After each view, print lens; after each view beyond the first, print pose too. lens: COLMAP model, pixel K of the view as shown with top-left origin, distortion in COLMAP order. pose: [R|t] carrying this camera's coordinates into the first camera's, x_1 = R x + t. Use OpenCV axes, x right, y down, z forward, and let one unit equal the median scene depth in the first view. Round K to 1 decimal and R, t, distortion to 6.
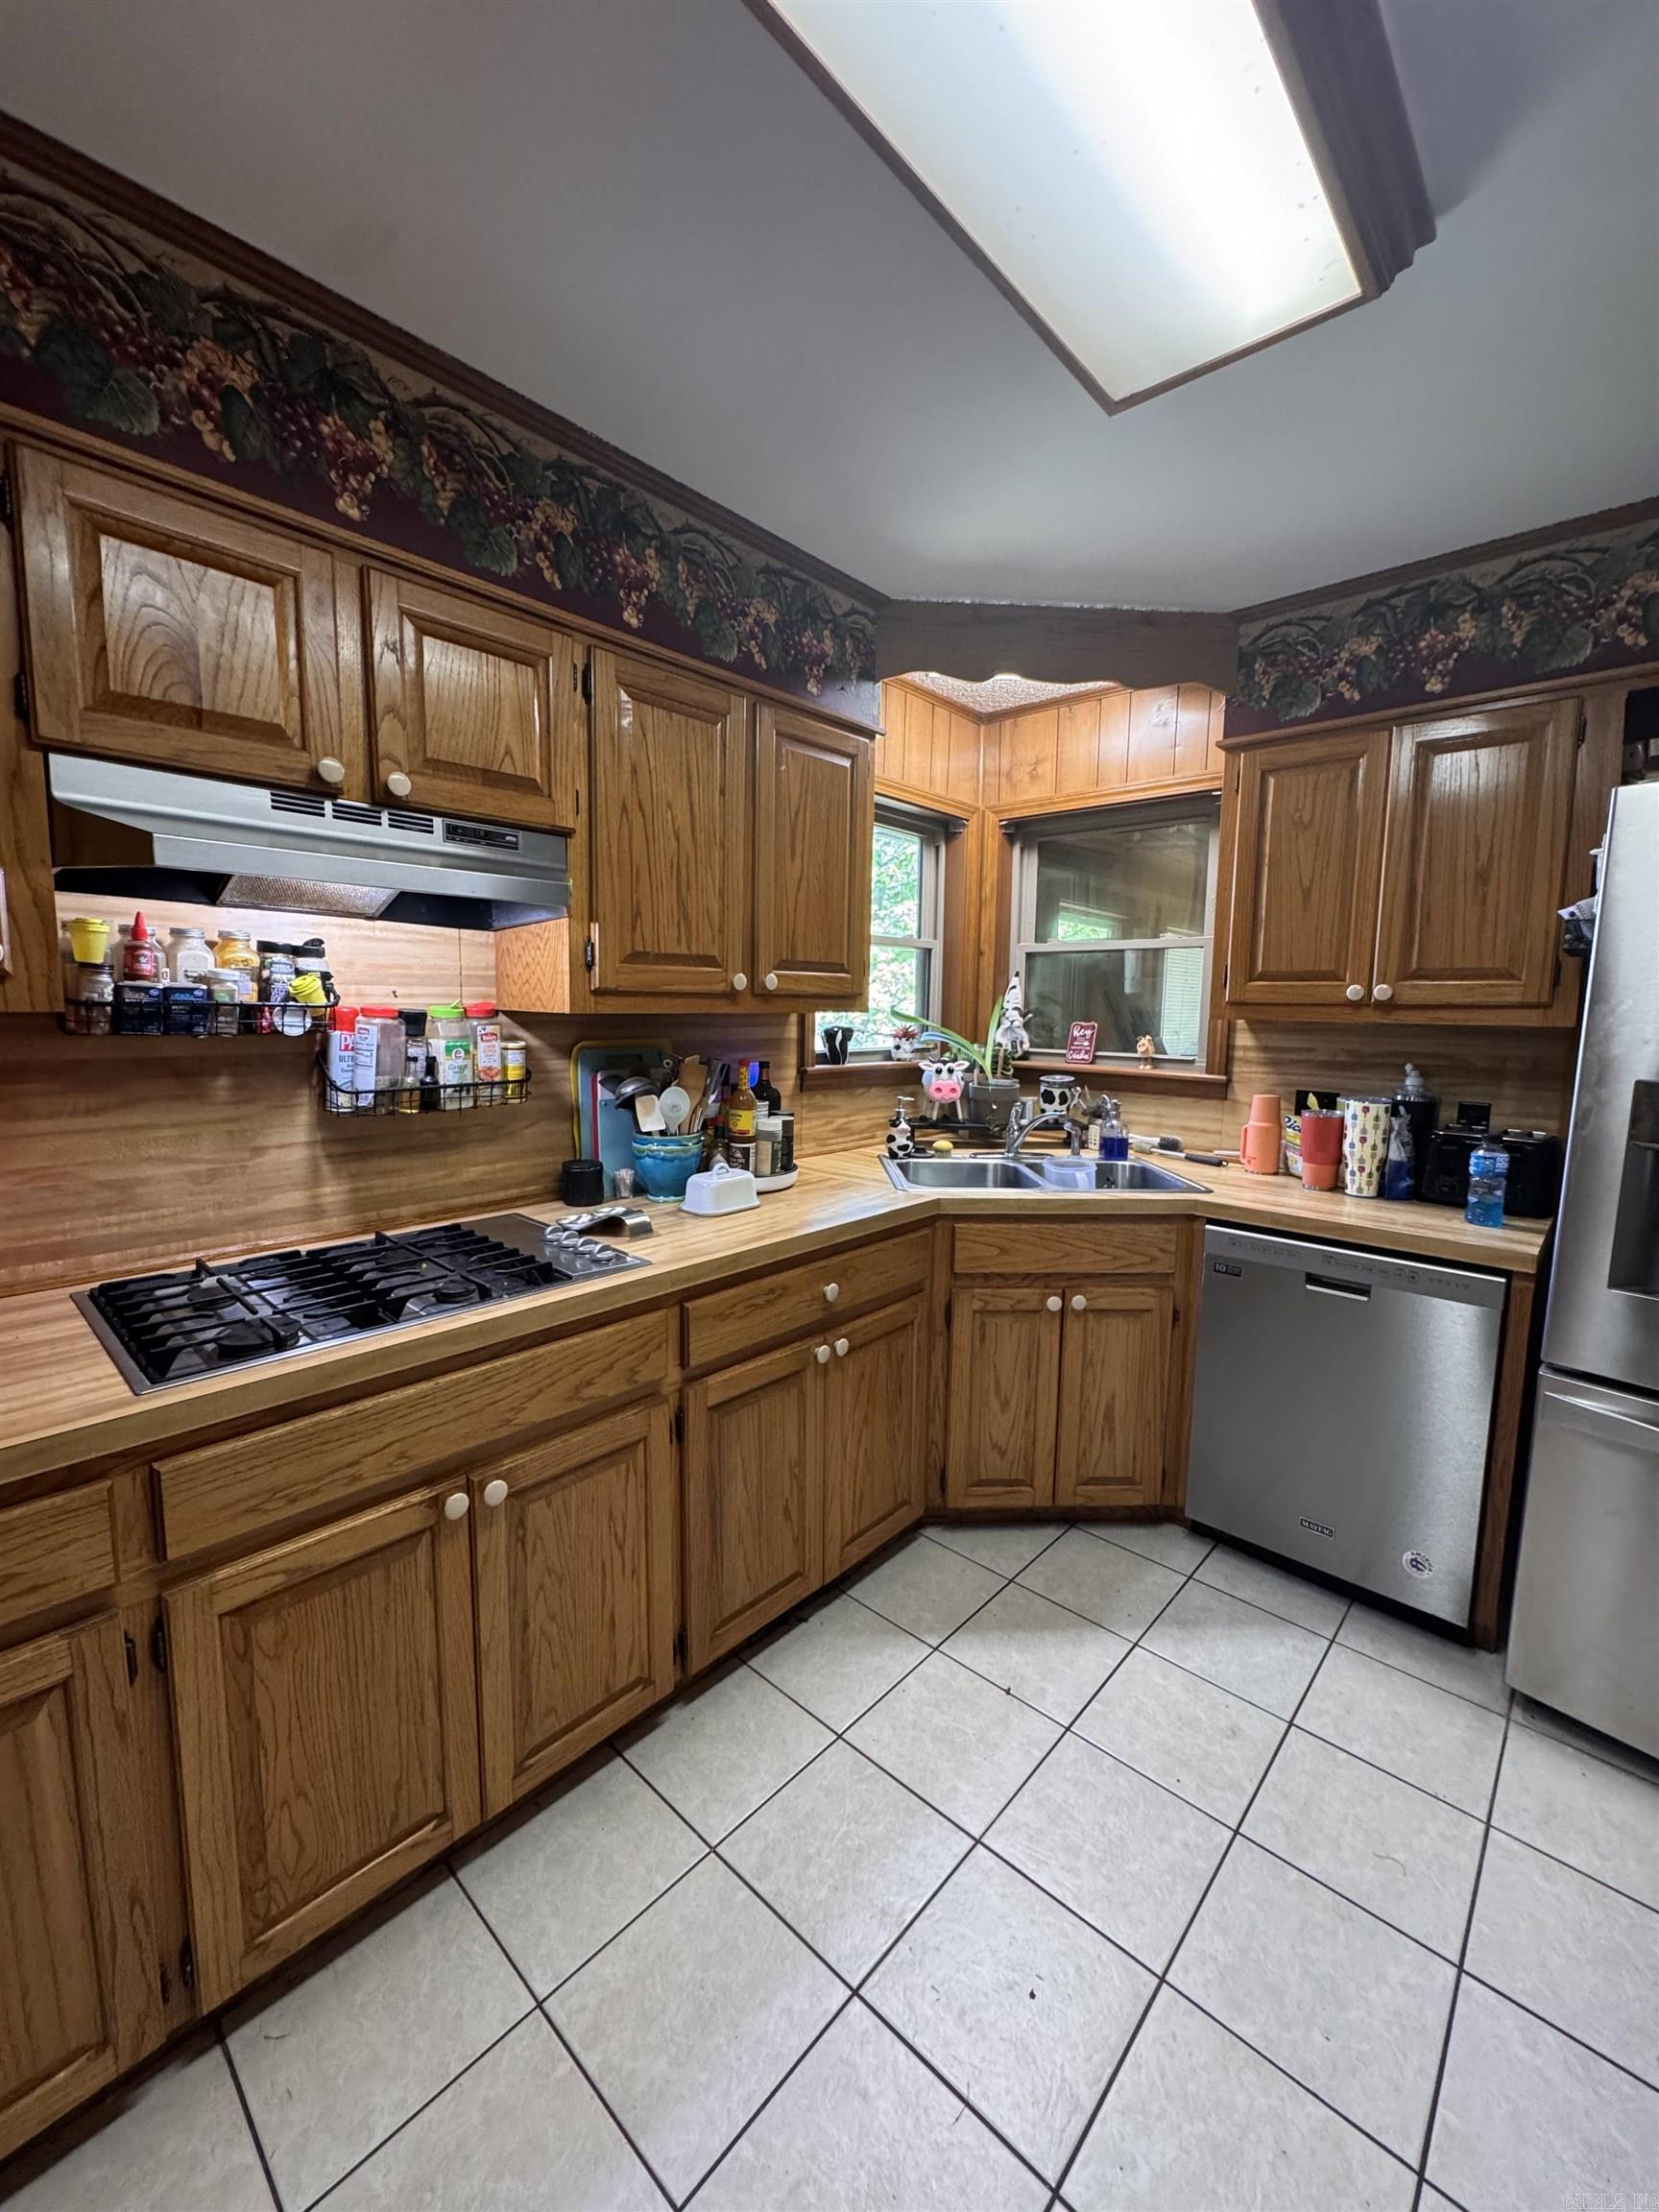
lens RADIAL K [[888.5, 0, 829.5], [0, 888.5, 1106.0], [0, 0, 1]] dist [0.000266, -0.000301]
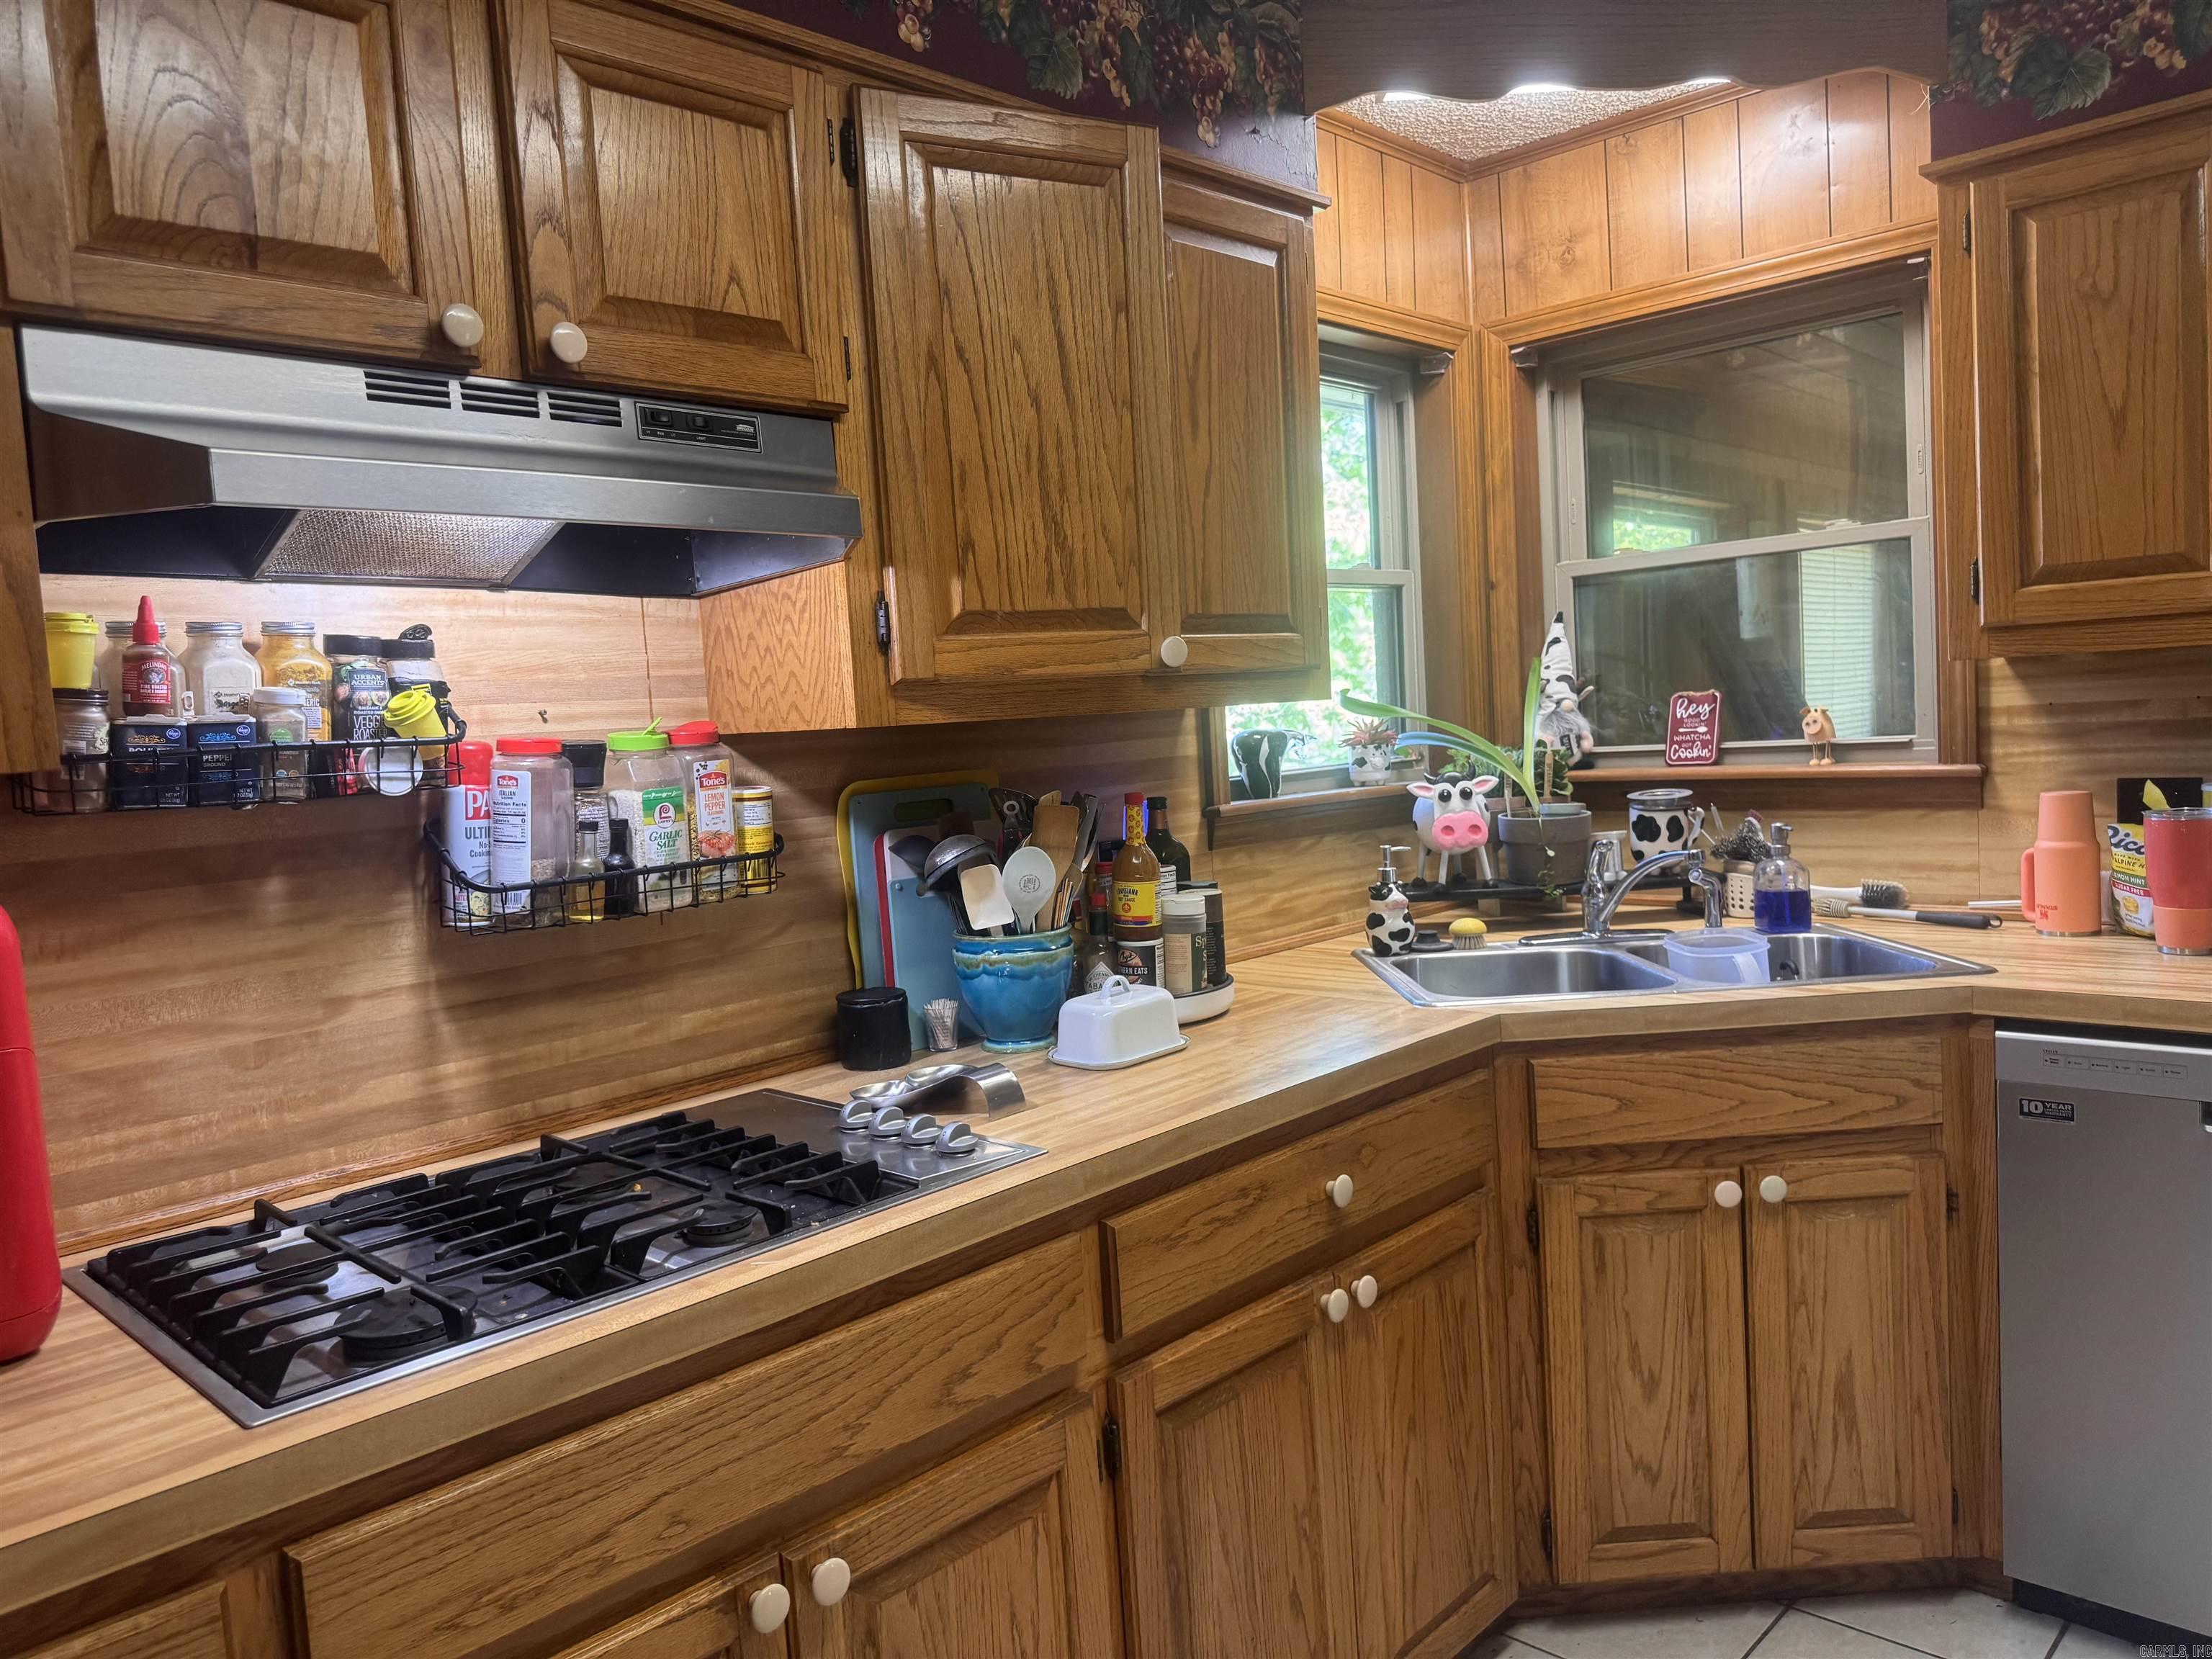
lens RADIAL K [[1582.9, 0, 1098.8], [0, 1582.9, 835.8], [0, 0, 1]] dist [0.038985, -0.043407]
pose [[0.996769, -0.074232, -0.030668, -0.106706], [0.072889, 0.996421, -0.042795, 0.019787], [0.033735, 0.040422, 0.998613, -0.004818]]
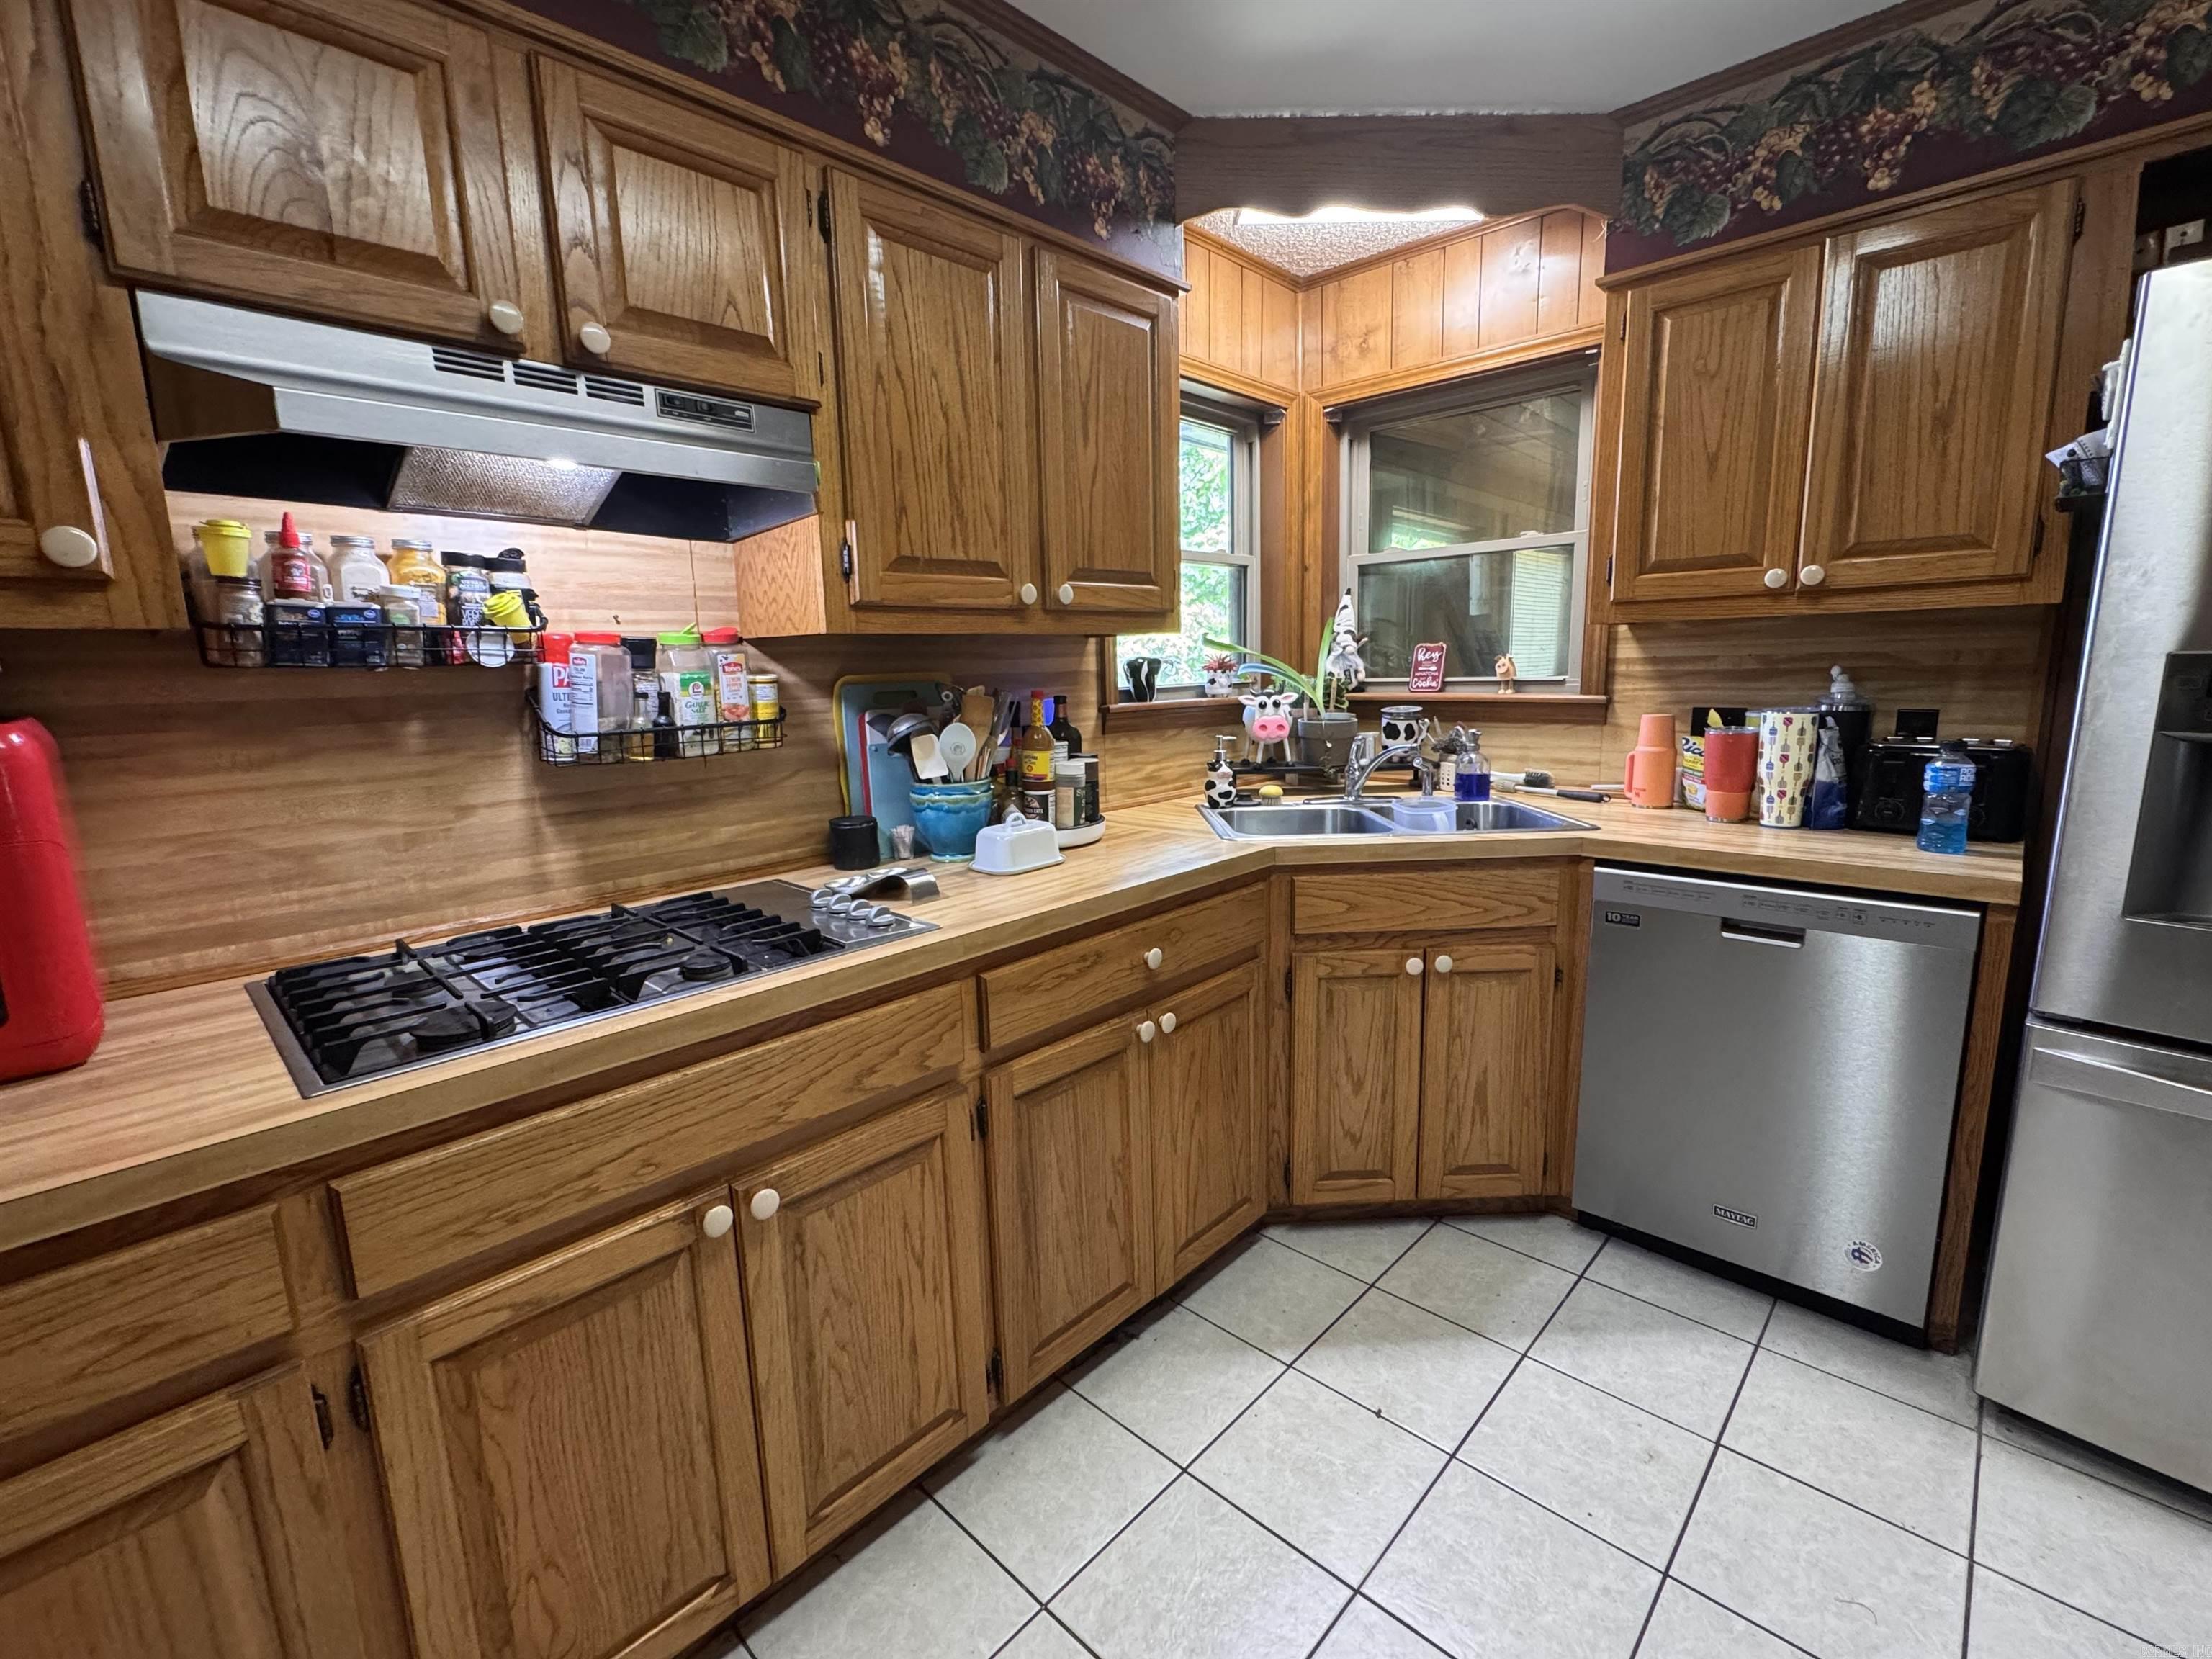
lens RADIAL K [[967.7, 0, 1100.3], [0, 967.7, 830.1], [0, 0, 1]] dist [0.001929, -0.000928]
pose [[0.998907, -0.038042, -0.027150, -0.019944], [0.039445, 0.997806, 0.053170, 0.039518], [0.025068, -0.054183, 0.998216, 0.095575]]
